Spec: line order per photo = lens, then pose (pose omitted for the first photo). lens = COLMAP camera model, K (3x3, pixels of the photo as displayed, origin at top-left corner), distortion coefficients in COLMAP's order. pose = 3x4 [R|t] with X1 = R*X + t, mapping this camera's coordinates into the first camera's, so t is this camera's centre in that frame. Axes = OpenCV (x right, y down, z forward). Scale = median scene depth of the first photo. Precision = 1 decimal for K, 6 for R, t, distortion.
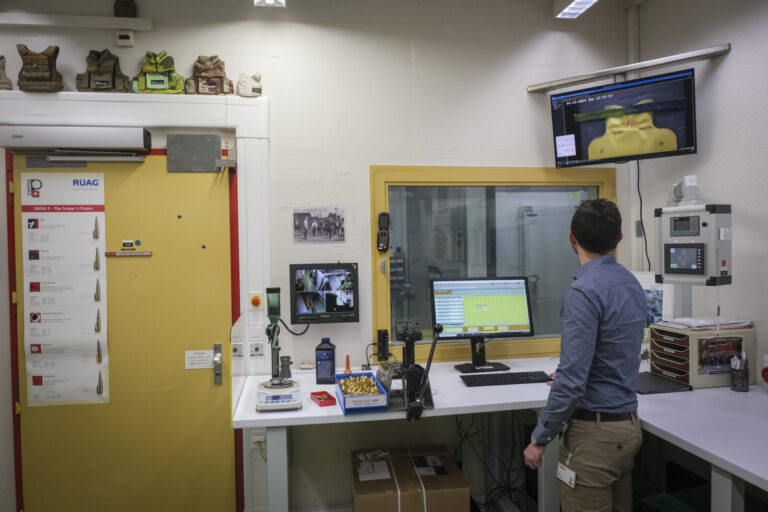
lens RADIAL K [[522.1, 0, 383.9], [0, 522.1, 252.6], [0, 0, 1]] dist [-0.030929, 0.016877]
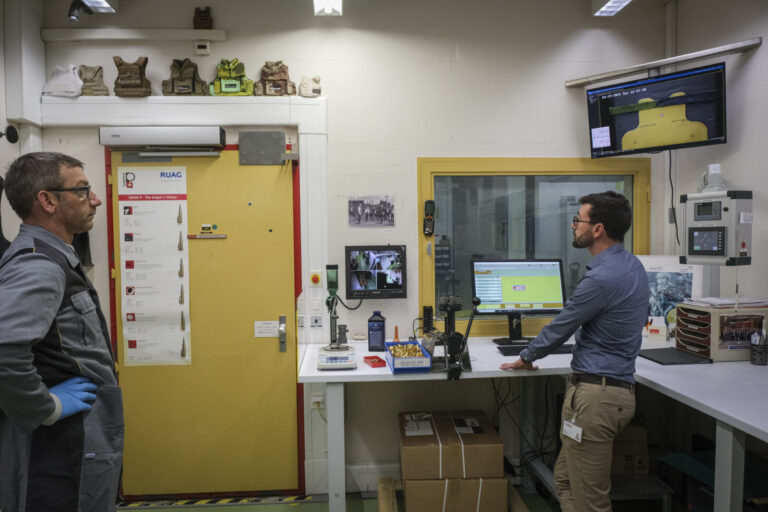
lens RADIAL K [[522.1, 0, 380.2], [0, 522.1, 259.7], [0, 0, 1]] dist [-0.030929, 0.016877]
pose [[0.995180, 0.008367, -0.097710, 0.004977], [-0.005617, 0.999581, 0.028392, 0.018814], [0.097907, -0.027706, 0.994810, -0.115573]]
